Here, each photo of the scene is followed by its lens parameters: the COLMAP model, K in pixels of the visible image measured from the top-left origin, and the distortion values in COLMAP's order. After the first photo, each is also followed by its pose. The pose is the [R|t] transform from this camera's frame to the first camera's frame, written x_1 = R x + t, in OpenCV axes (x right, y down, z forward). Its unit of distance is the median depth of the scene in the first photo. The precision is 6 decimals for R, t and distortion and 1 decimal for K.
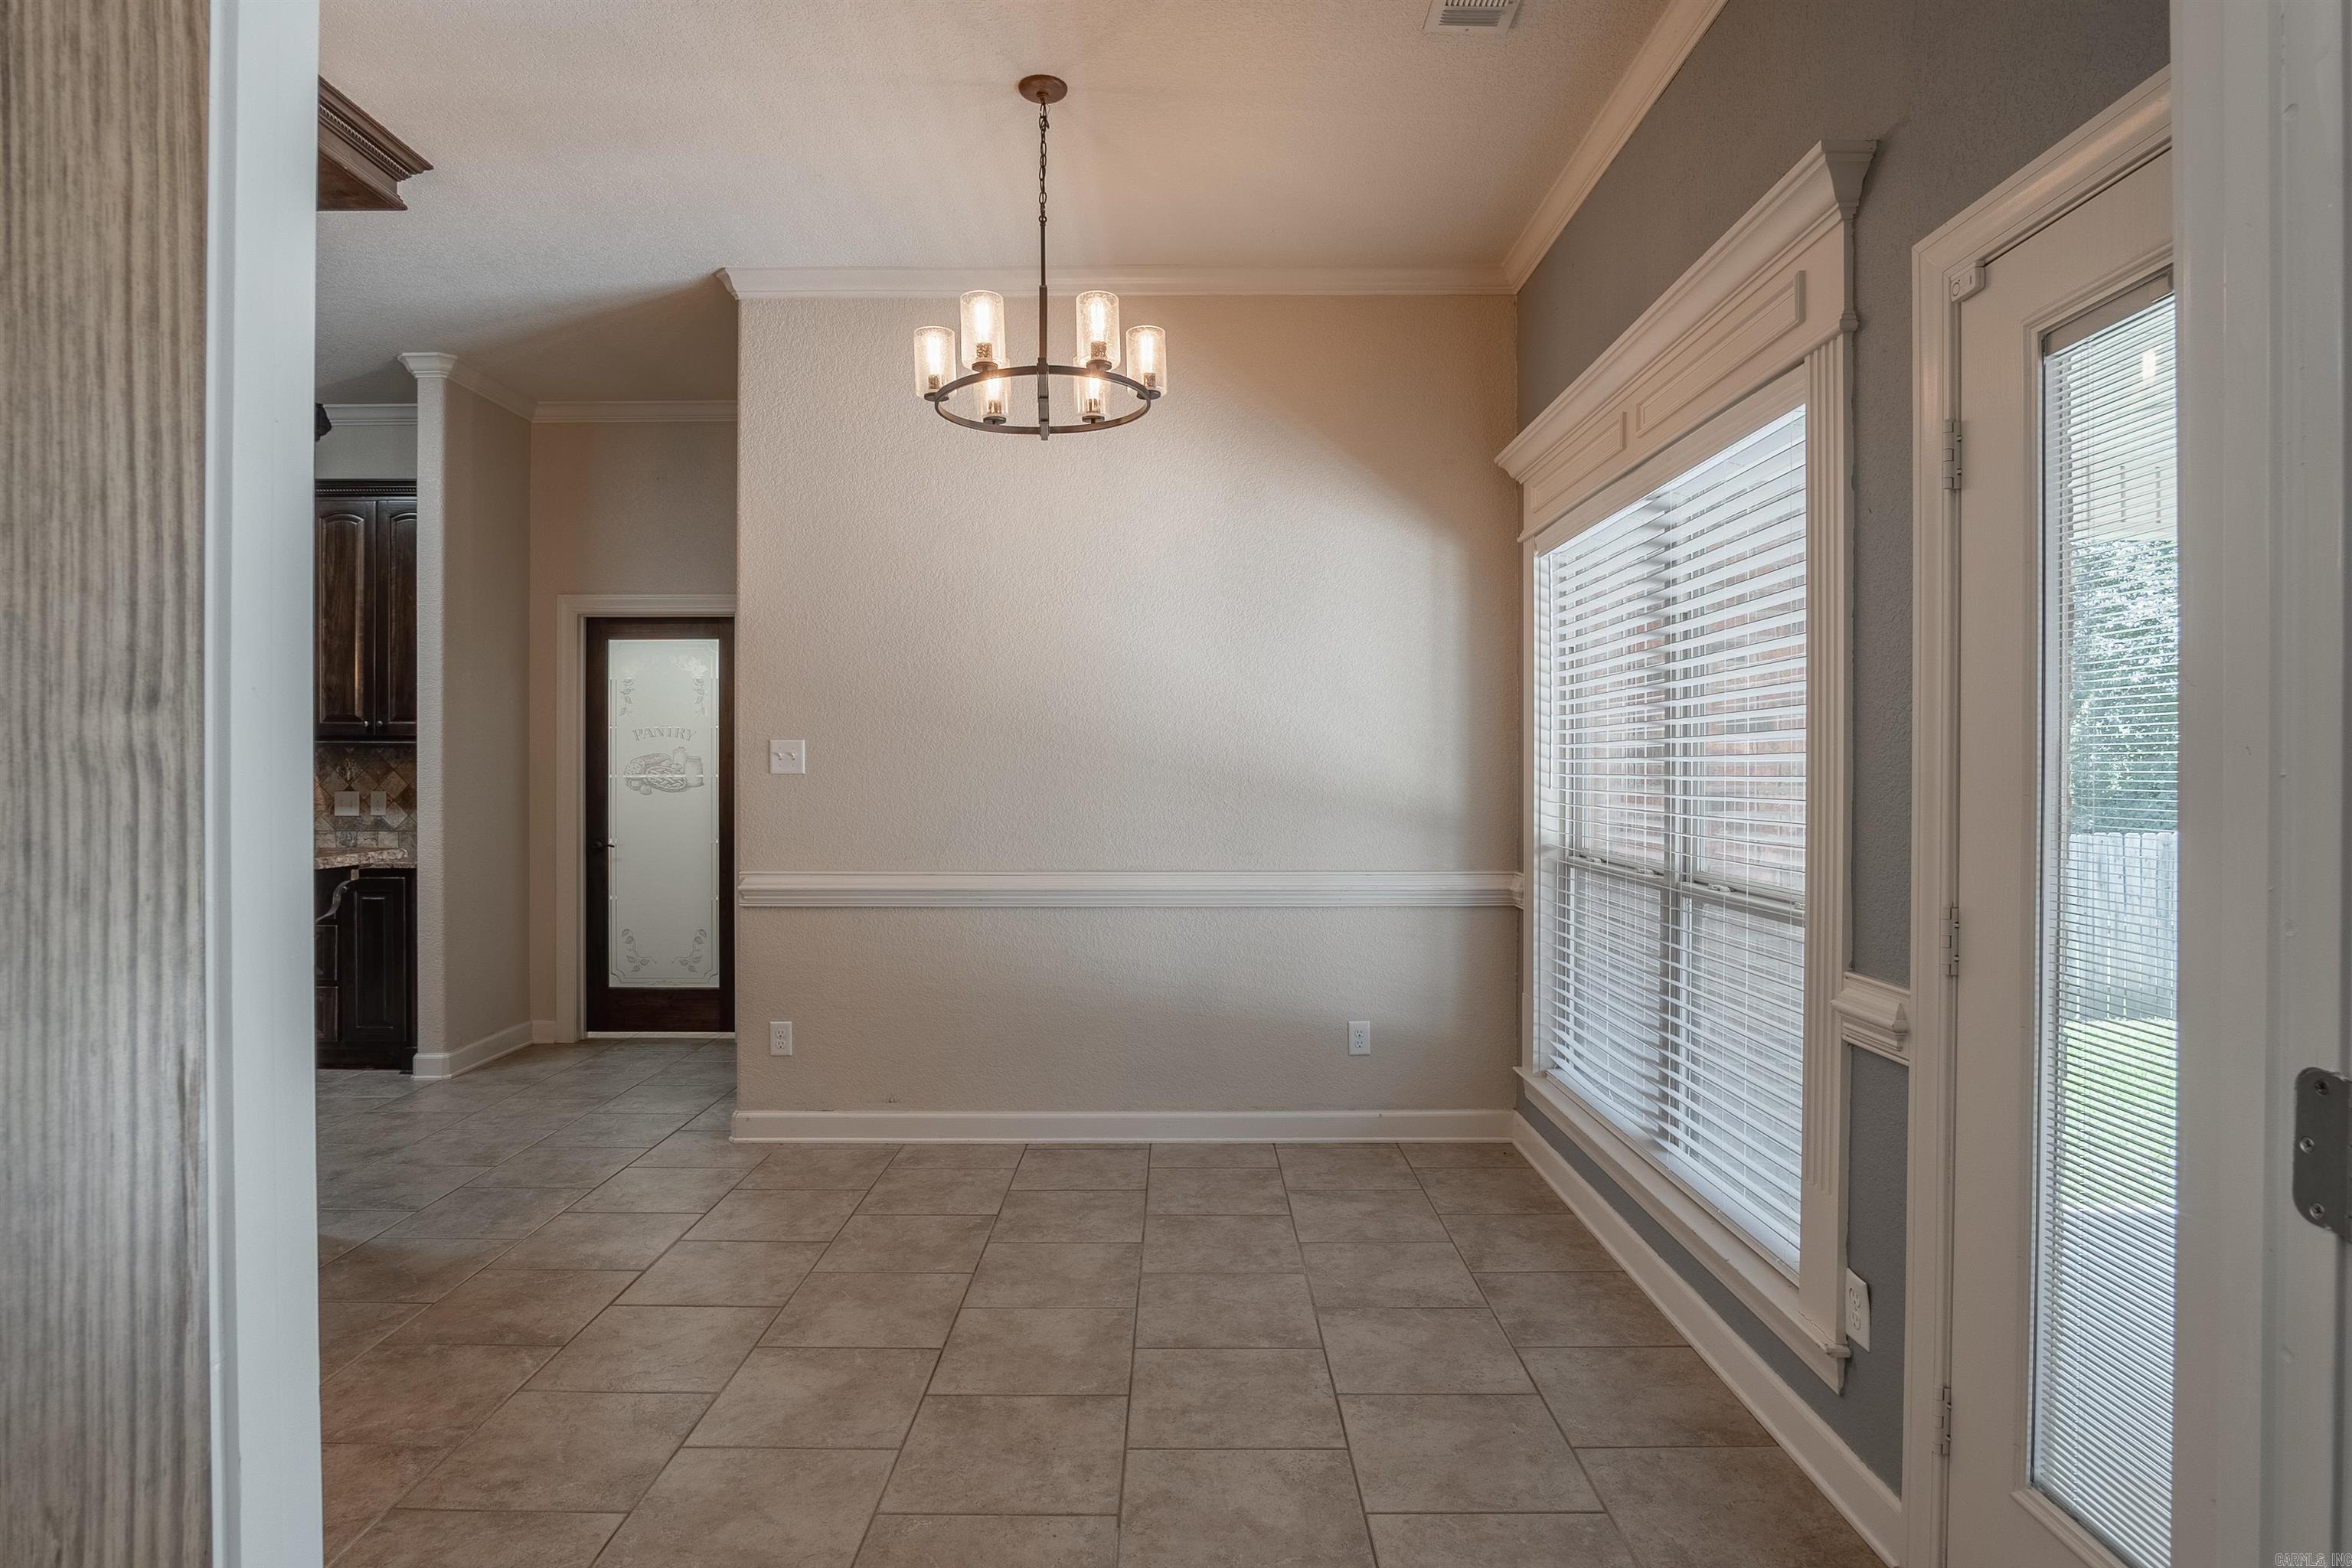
lens RADIAL K [[1270.8, 0, 1166.0], [0, 1270.8, 784.2], [0, 0, 1]] dist [-0.029863, 0.003690]
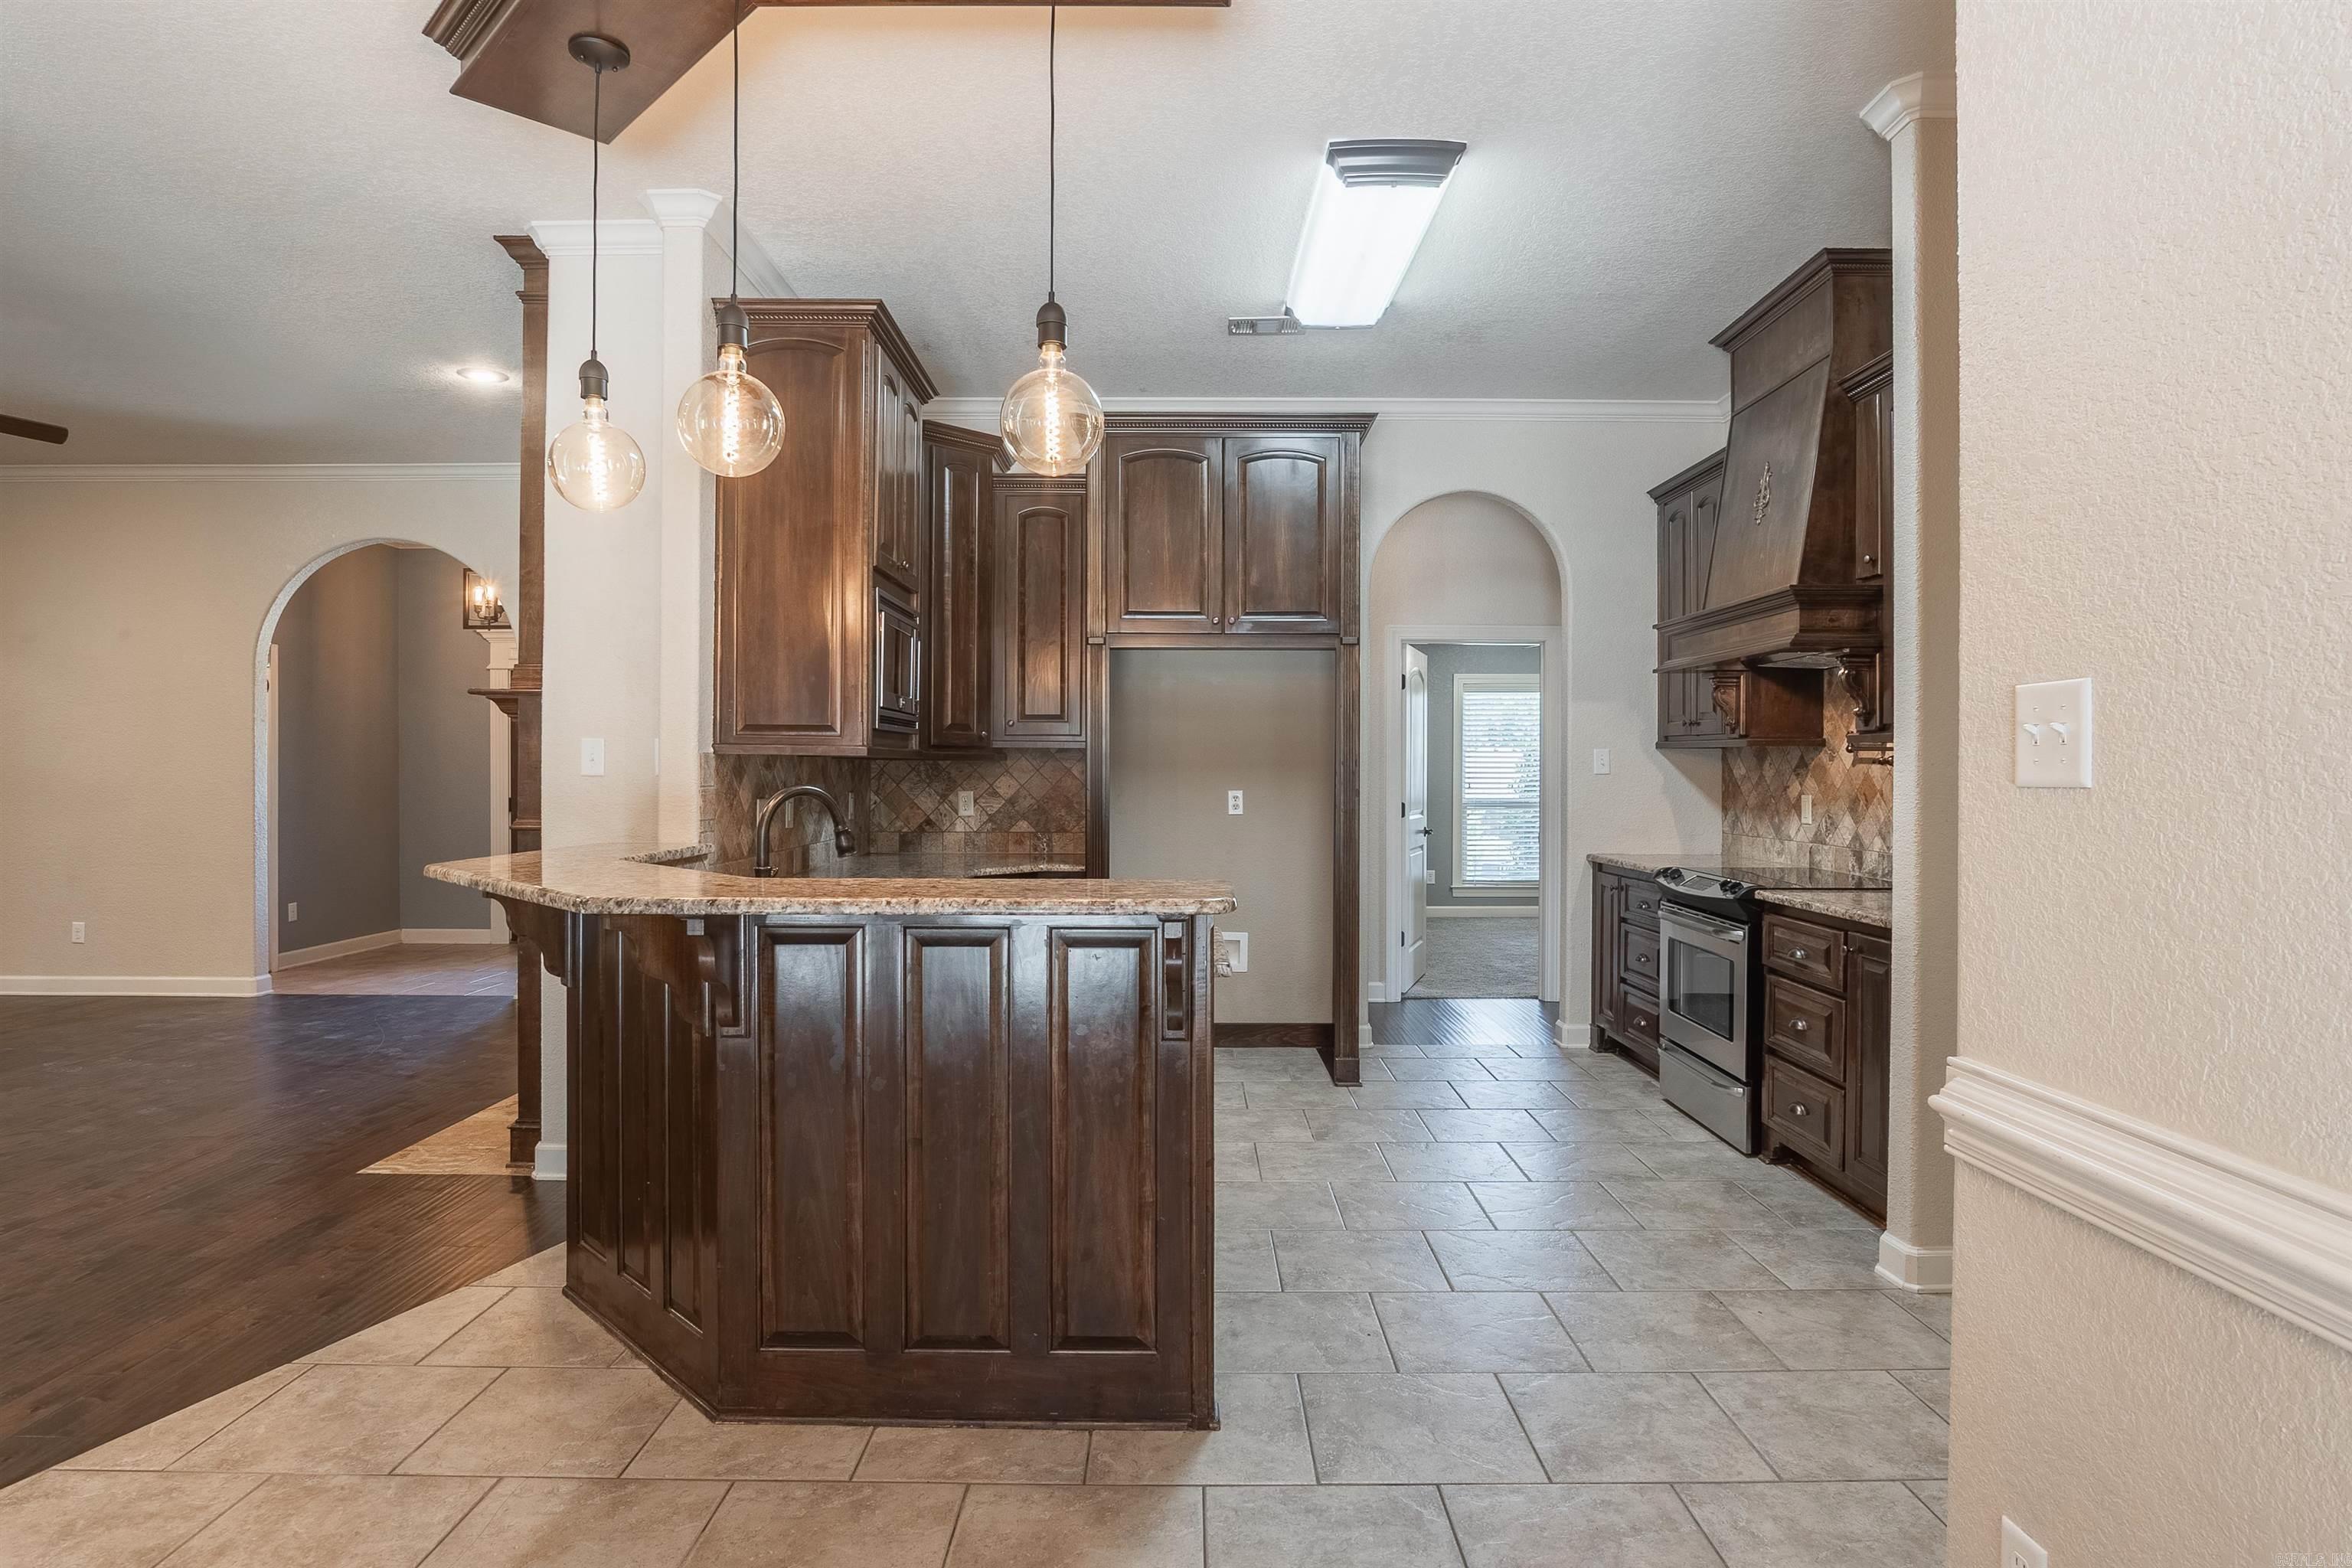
lens RADIAL K [[1270.8, 0, 1201.3], [0, 1270.8, 777.4], [0, 0, 1]] dist [-0.029863, 0.003690]
pose [[0.013012, 0.005361, -0.999901, 0.020835], [-0.013368, 0.999897, 0.005187, -0.010465], [0.999826, 0.013299, 0.013082, 0.824532]]
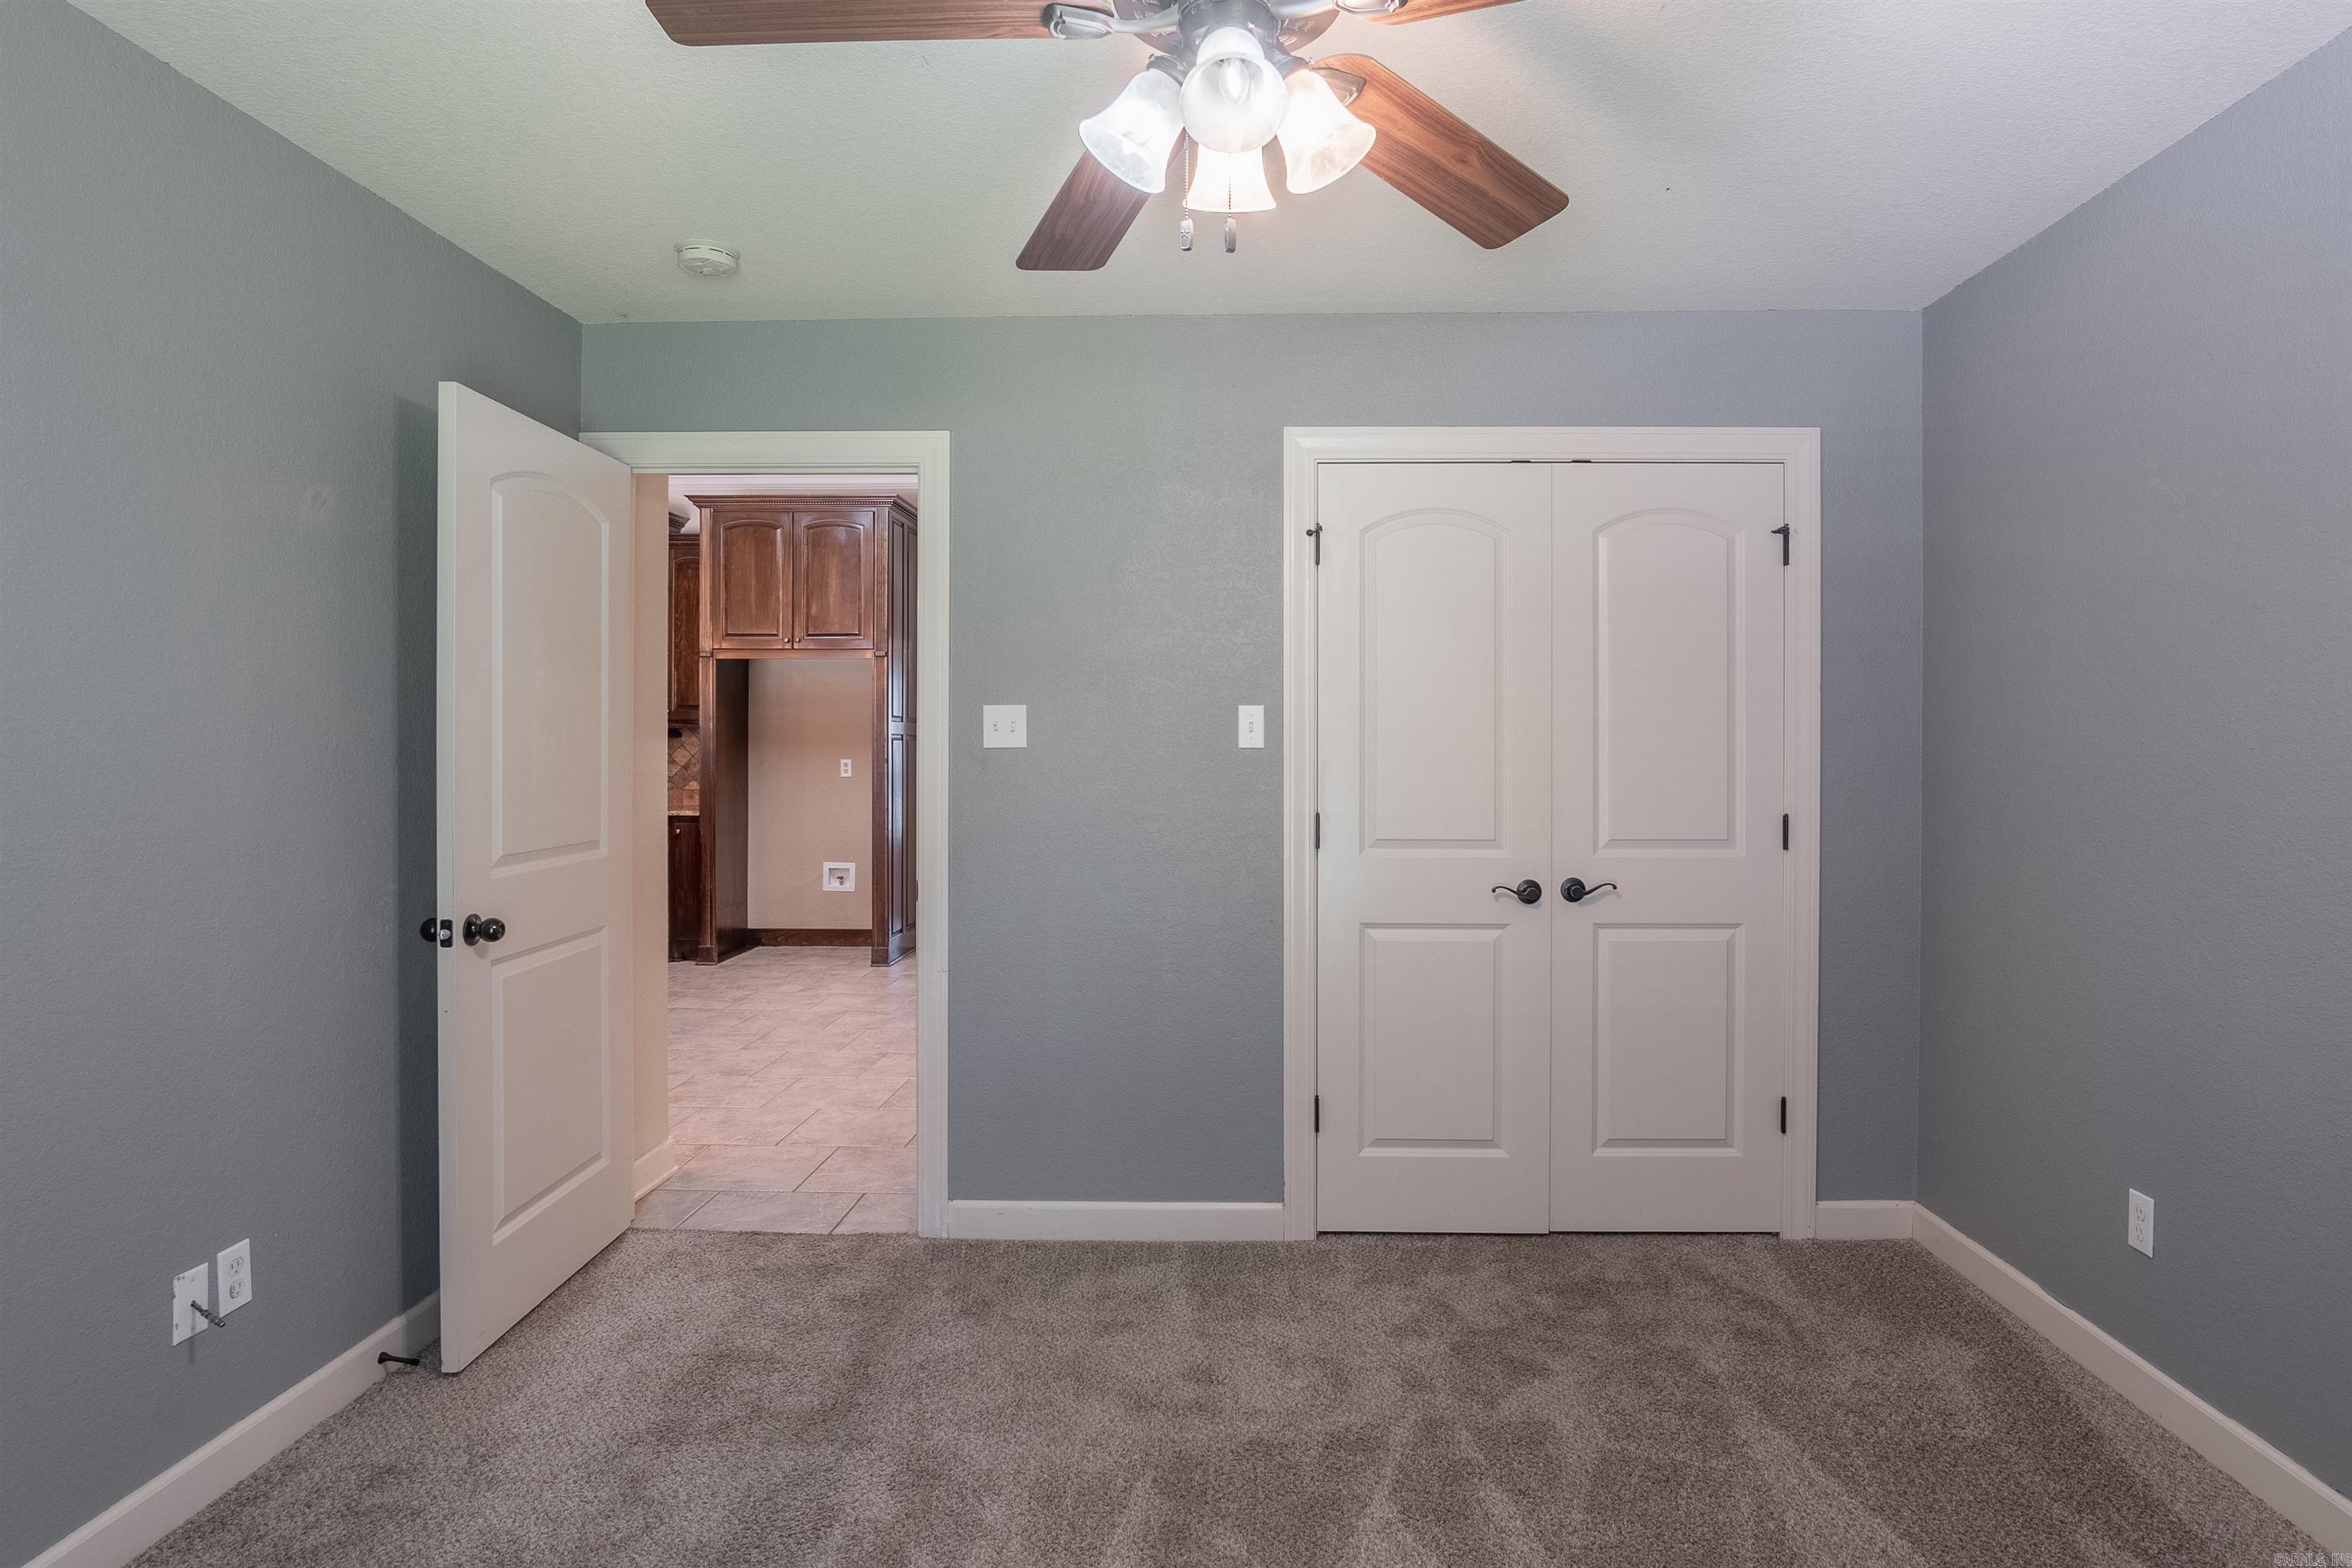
lens RADIAL K [[1270.8, 0, 1181.8], [0, 1270.8, 765.3], [0, 0, 1]] dist [-0.029863, 0.003690]
pose [[-0.044021, 0.012583, -0.998951, 0.523435], [-0.014055, 0.999814, 0.013213, -0.013063], [0.998932, 0.014622, -0.043836, 1.482734]]
